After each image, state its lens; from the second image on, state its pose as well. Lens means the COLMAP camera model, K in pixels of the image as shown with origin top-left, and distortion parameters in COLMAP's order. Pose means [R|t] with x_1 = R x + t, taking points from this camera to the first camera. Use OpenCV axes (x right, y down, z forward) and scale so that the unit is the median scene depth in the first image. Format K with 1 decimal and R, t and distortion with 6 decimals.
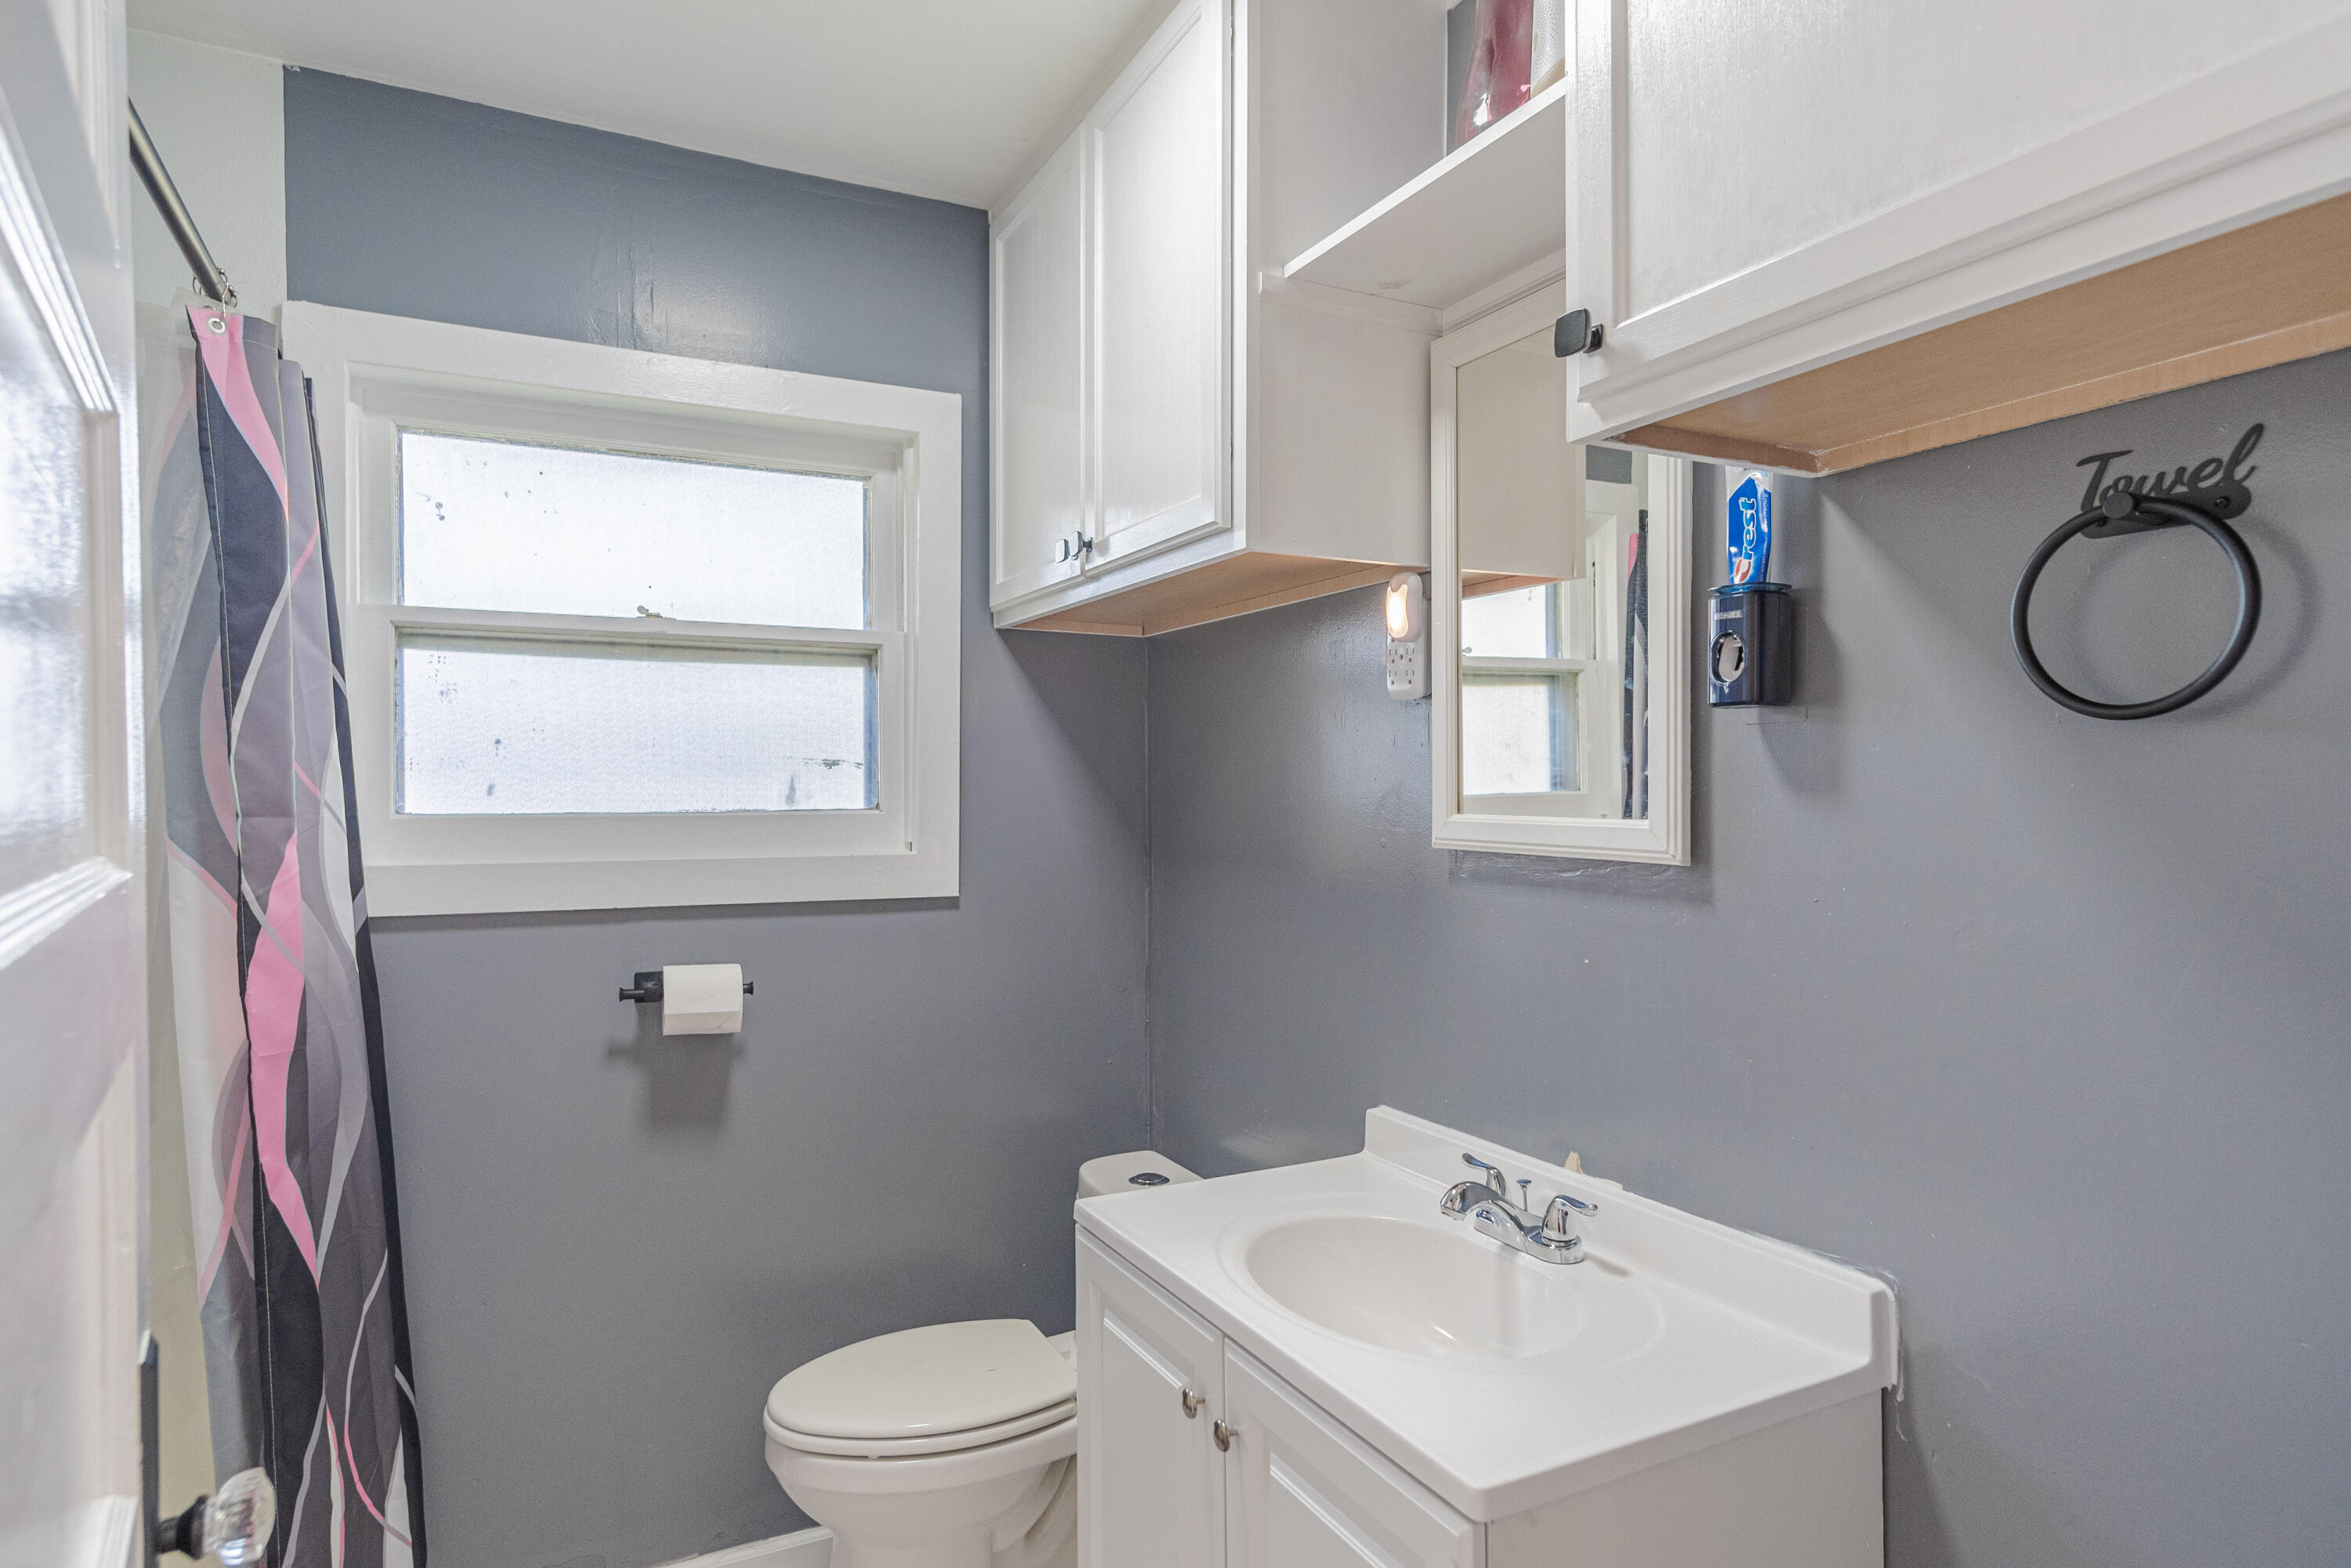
lens RADIAL K [[1279.8, 0, 1187.4], [0, 1279.8, 784.6], [0, 0, 1]] dist [0.004554, -0.000713]
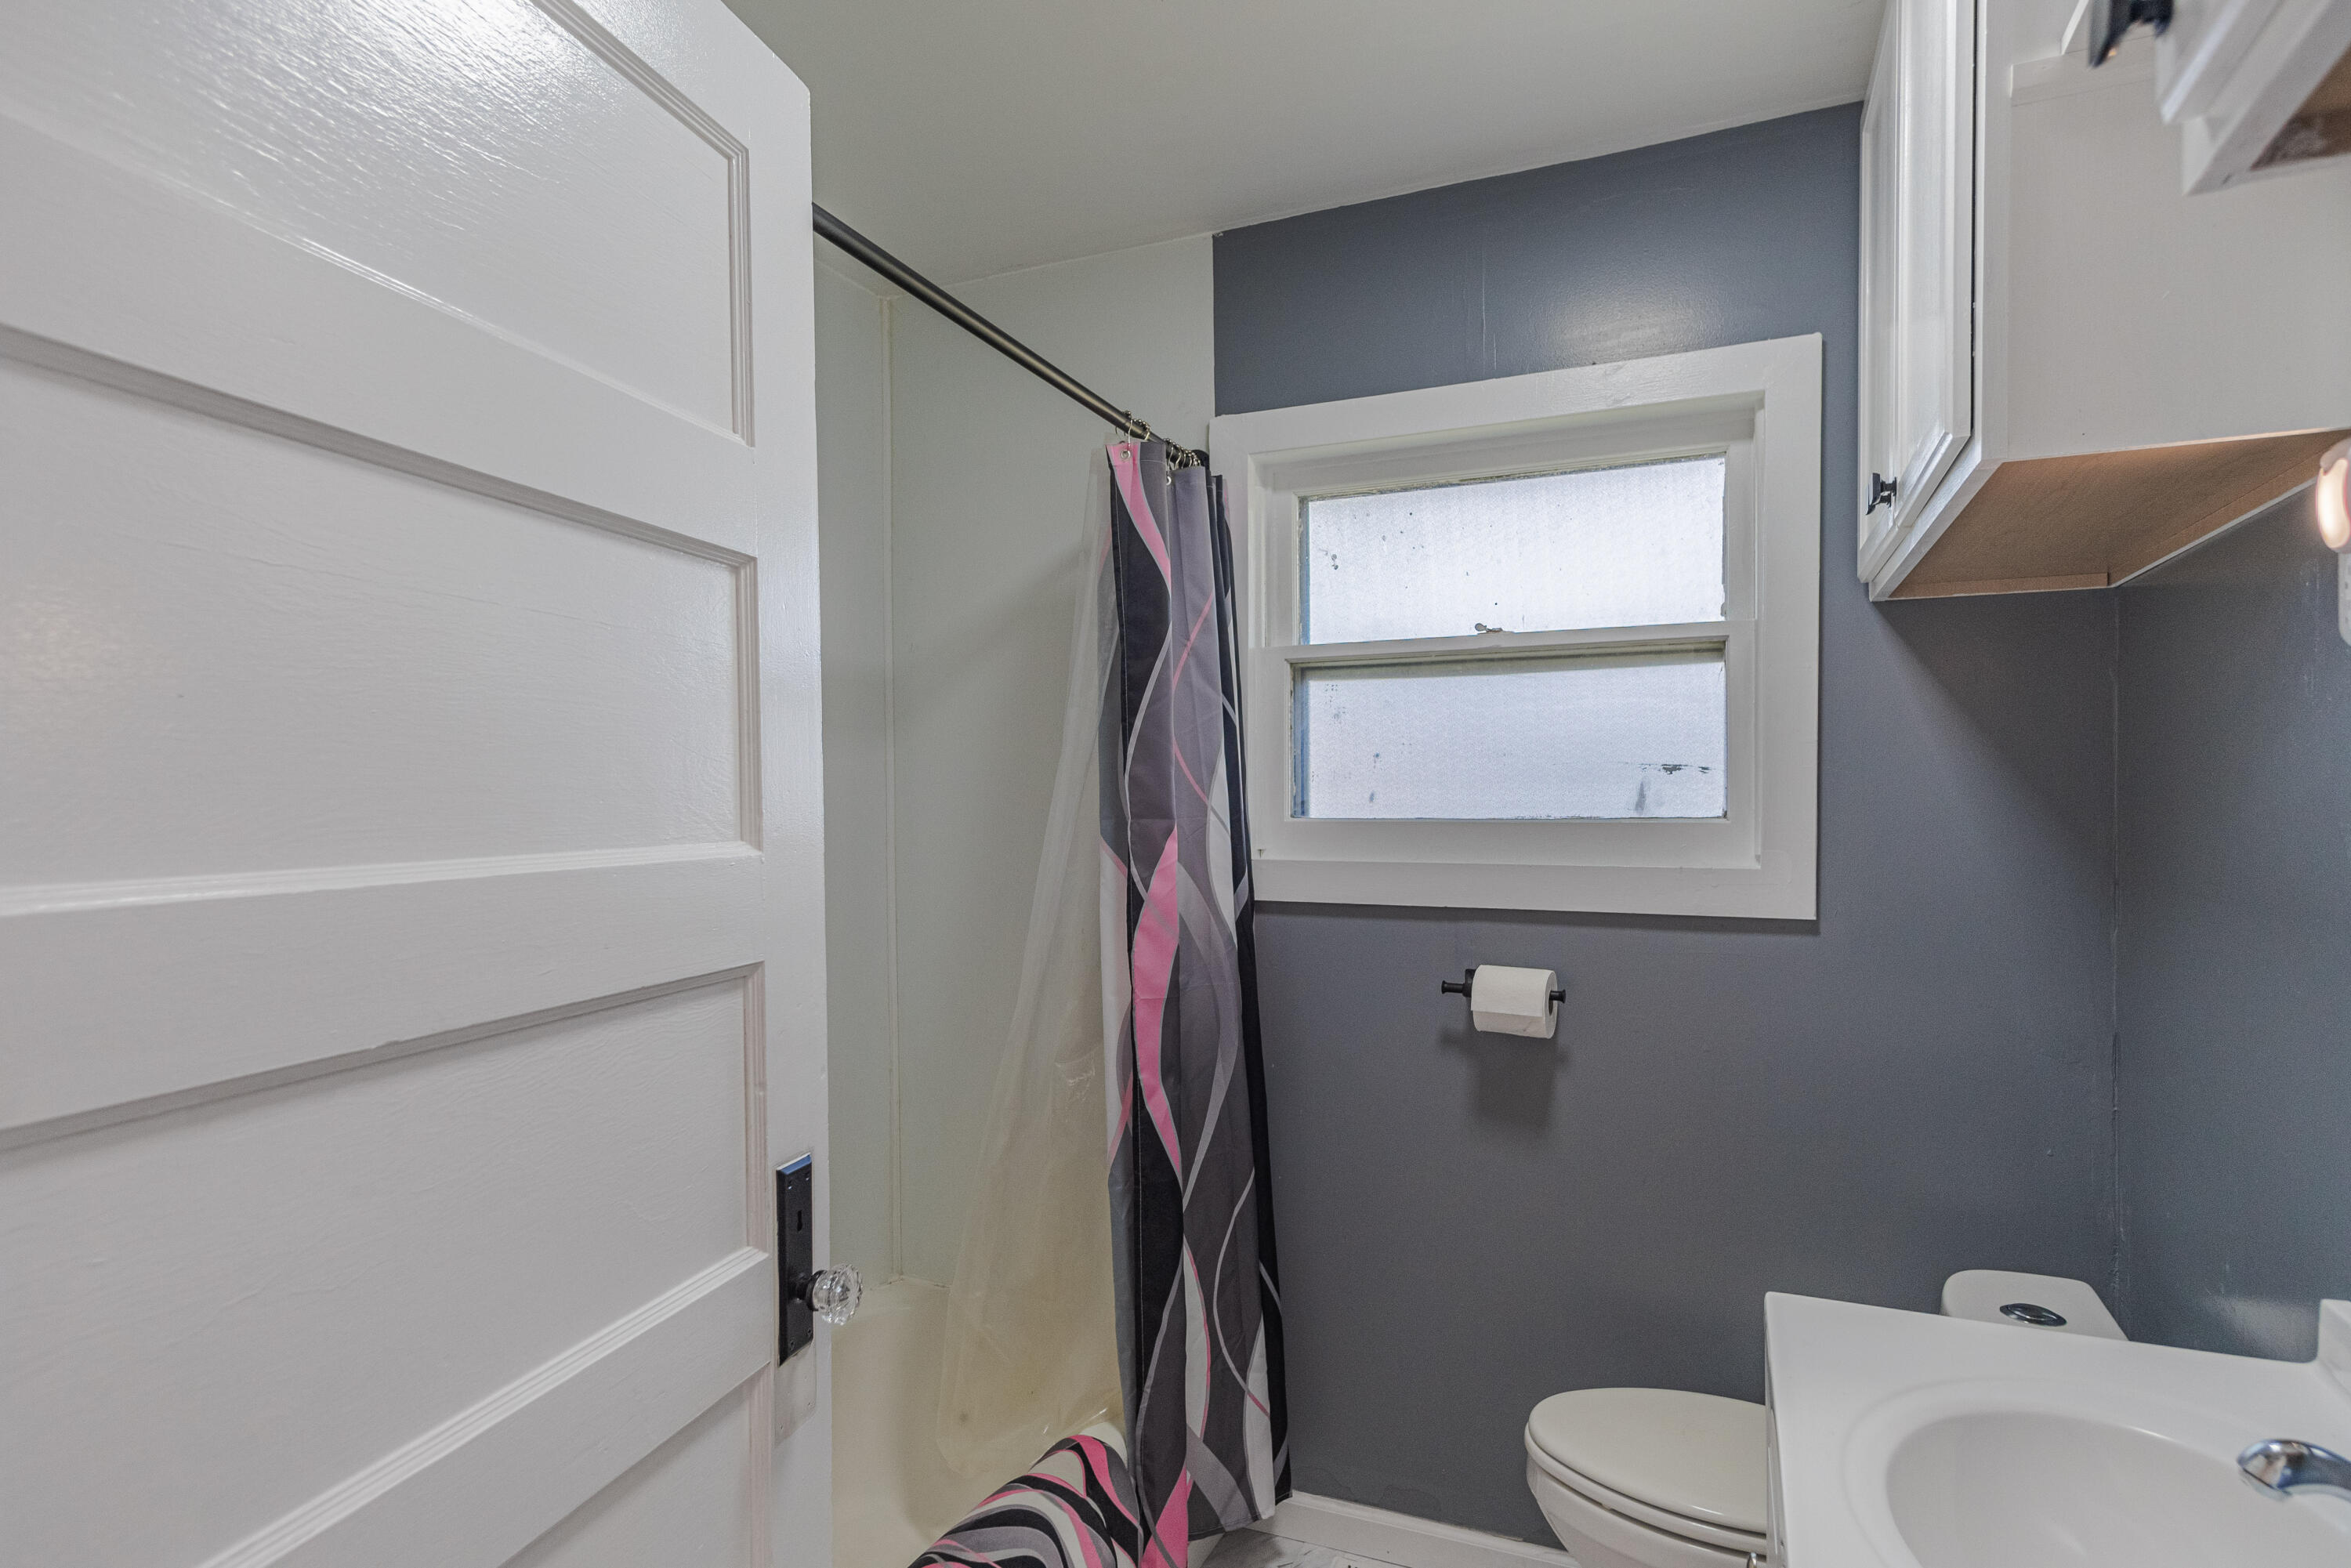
lens RADIAL K [[1279.8, 0, 1183.8], [0, 1279.8, 802.2], [0, 0, 1]] dist [0.004554, -0.000713]
pose [[0.629302, -0.000092, -0.777161, 0.257690], [0.006832, 0.999962, 0.005414, 0.000865], [0.777131, -0.008717, 0.629278, 0.152691]]
